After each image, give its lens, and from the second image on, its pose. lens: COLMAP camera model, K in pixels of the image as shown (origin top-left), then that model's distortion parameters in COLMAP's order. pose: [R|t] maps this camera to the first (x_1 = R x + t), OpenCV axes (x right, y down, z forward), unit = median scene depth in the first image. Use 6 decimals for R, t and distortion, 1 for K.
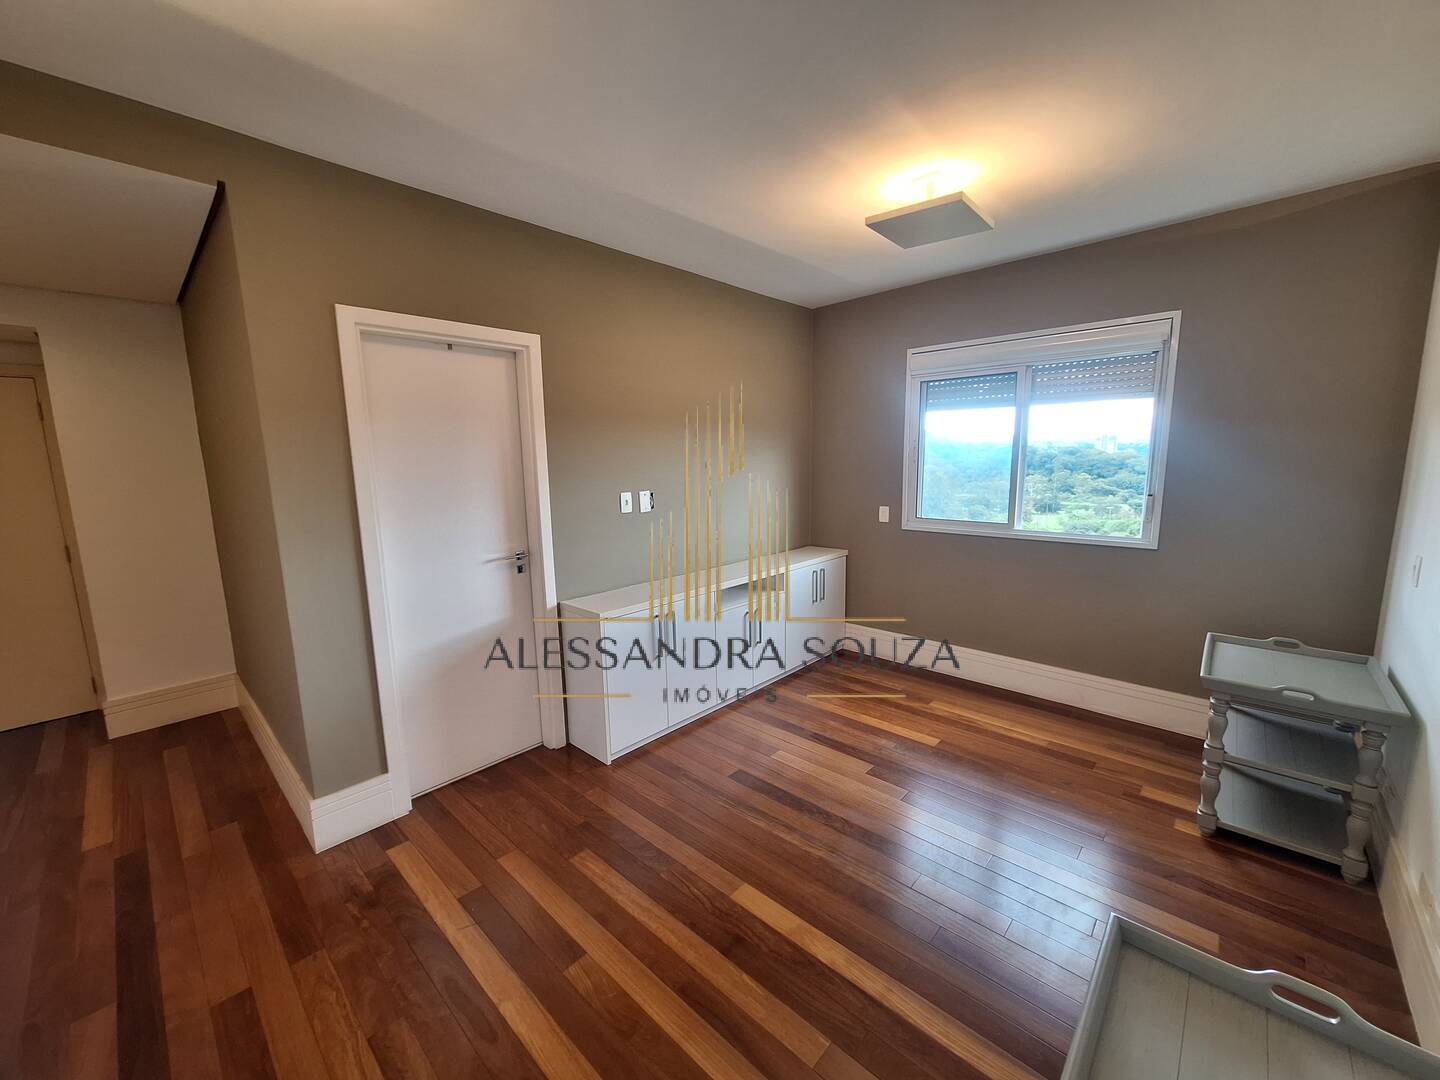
lens RADIAL K [[569.9, 0, 721.8], [0, 569.9, 538.9], [0, 0, 1]] dist [-0.003756, 0.001424]
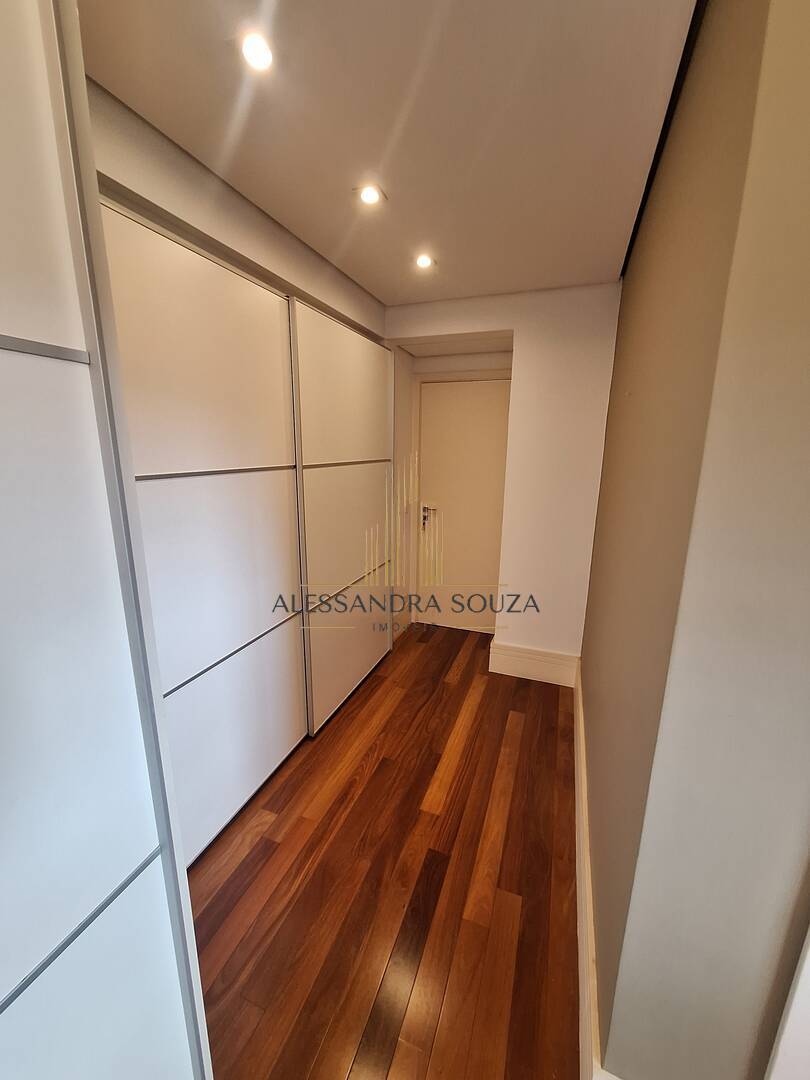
lens RADIAL K [[427.4, 0, 403.3], [0, 427.4, 538.1], [0, 0, 1]] dist [-0.003756, 0.001424]
pose [[0.377888, 0.214934, -0.900558, -0.375410], [-0.147957, 0.974199, 0.170425, -0.064071], [0.913953, 0.068843, 0.399939, 0.443339]]
